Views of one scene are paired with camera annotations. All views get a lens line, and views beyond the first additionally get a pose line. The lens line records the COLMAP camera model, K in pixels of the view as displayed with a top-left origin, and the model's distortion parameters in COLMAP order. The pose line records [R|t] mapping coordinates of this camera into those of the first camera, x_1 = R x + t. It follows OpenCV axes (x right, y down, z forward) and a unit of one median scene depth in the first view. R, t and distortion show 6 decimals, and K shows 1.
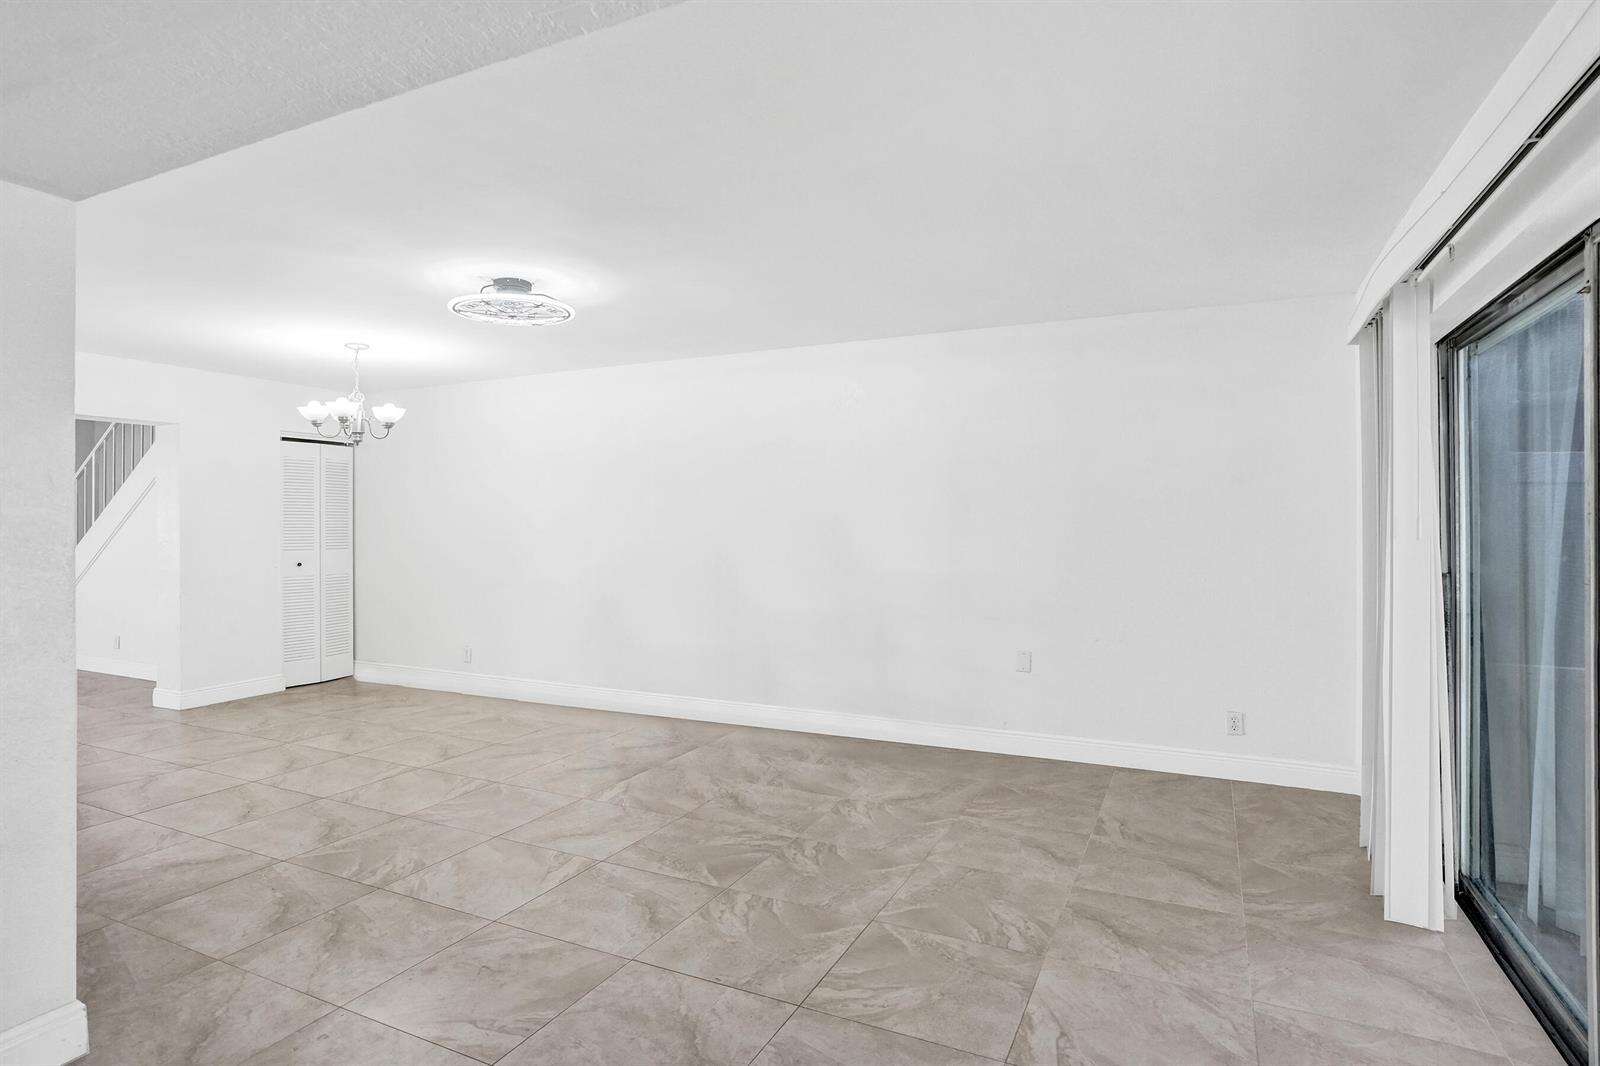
lens RADIAL K [[851.3, 0, 798.3], [0, 851.3, 528.5], [0, 0, 1]] dist [-0.043716, 0.026323]
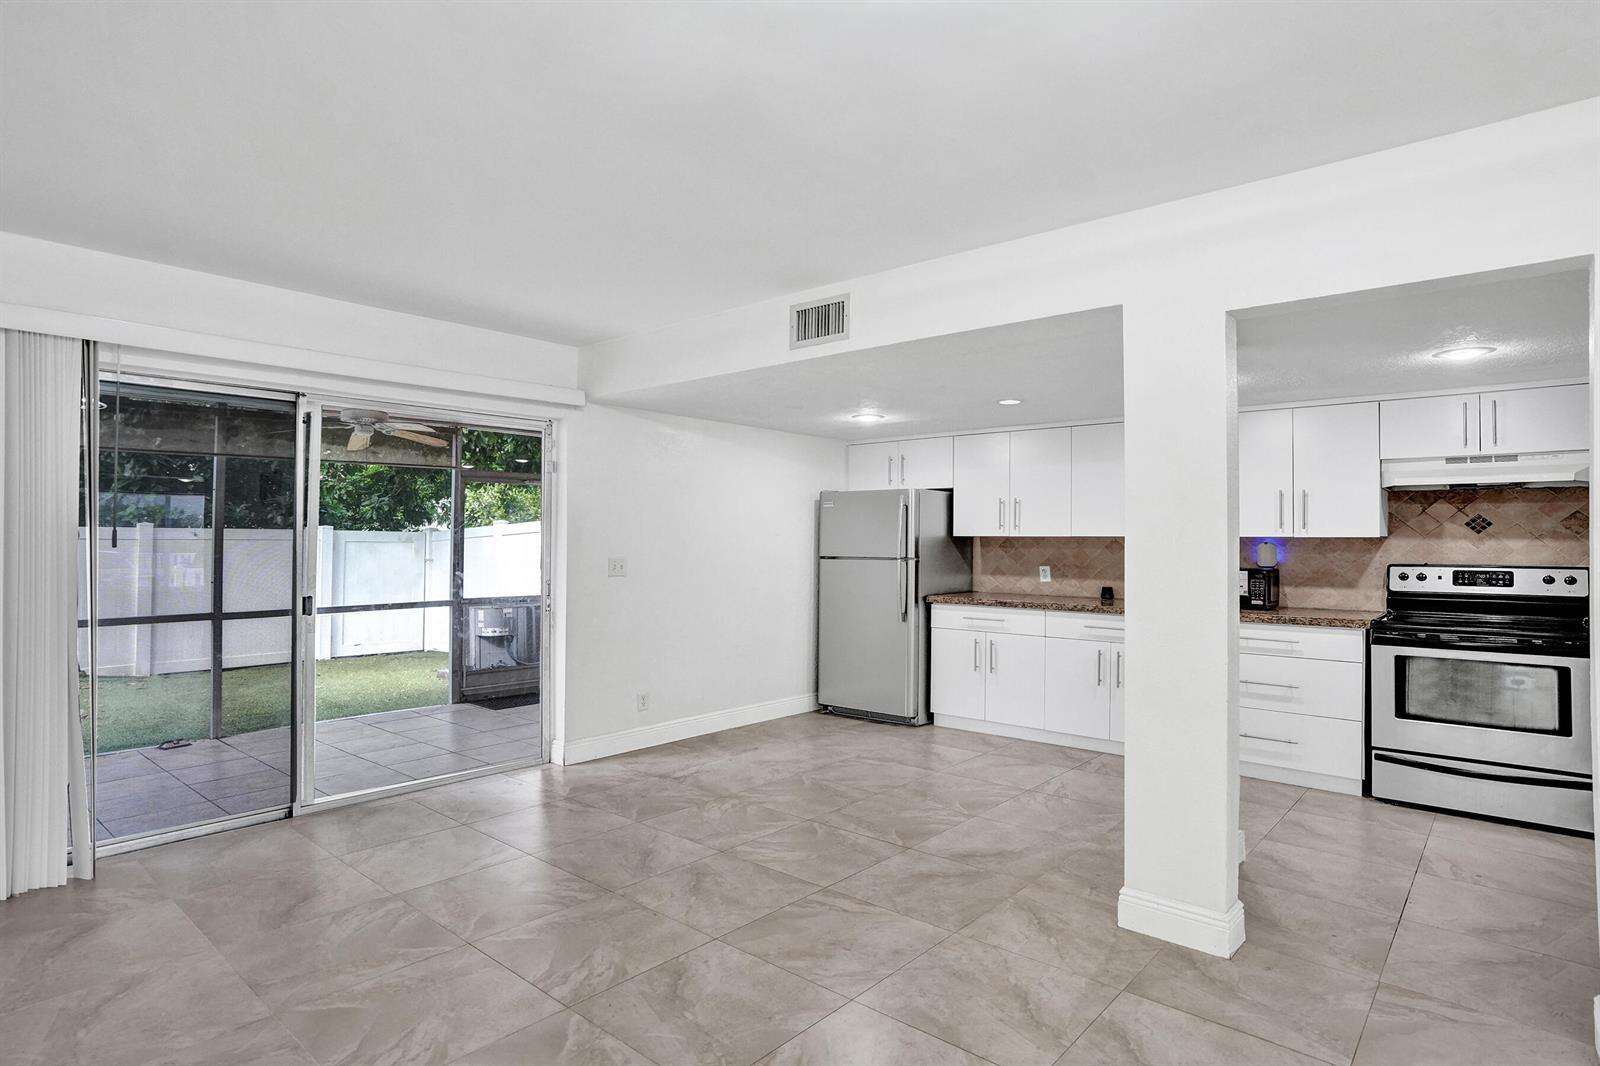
lens RADIAL K [[856.6, 0, 808.4], [0, 856.6, 539.9], [0, 0, 1]] dist [-0.049384, 0.029100]
pose [[-0.966419, -0.003268, 0.256949, -0.429996], [-0.002054, 0.999985, 0.004995, -0.004329], [-0.256962, 0.004300, -0.966412, 1.471006]]
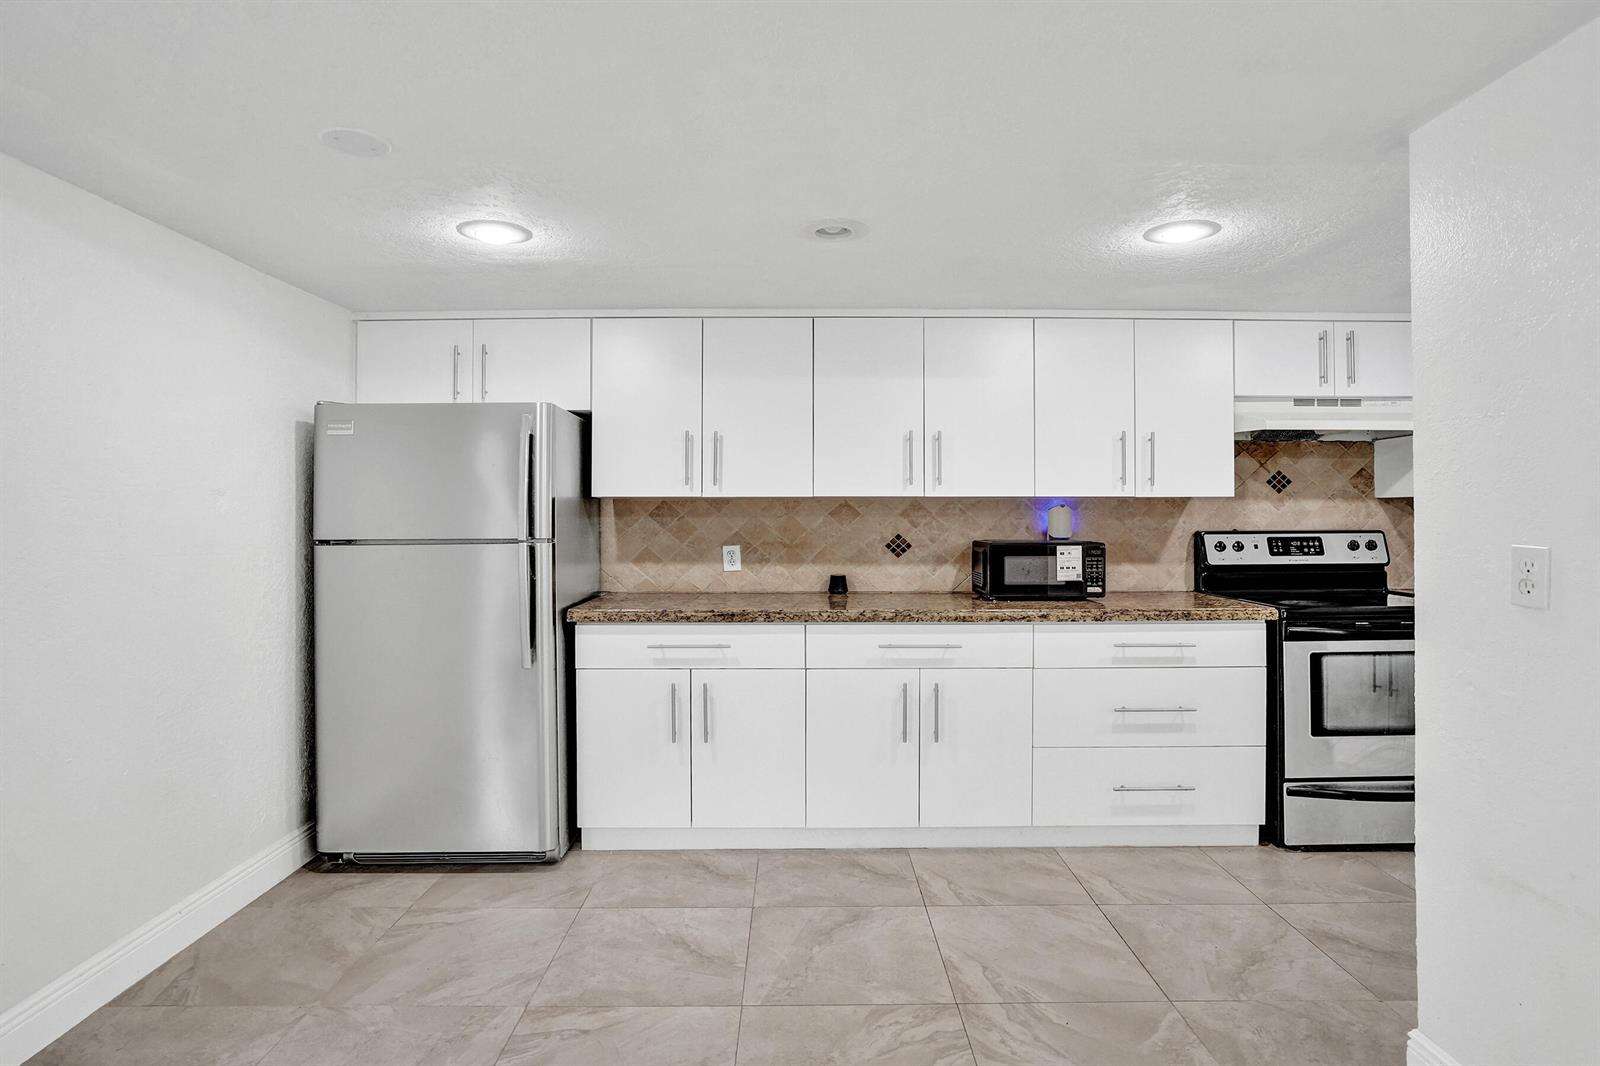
lens RADIAL K [[857.4, 0, 794.1], [0, 857.4, 509.6], [0, 0, 1]] dist [-0.051802, 0.028658]
pose [[-0.898809, 0.002329, -0.438334, -0.036596], [0.000411, 0.999990, 0.004469, 0.006761], [0.438340, 0.003837, -0.898801, 0.659464]]
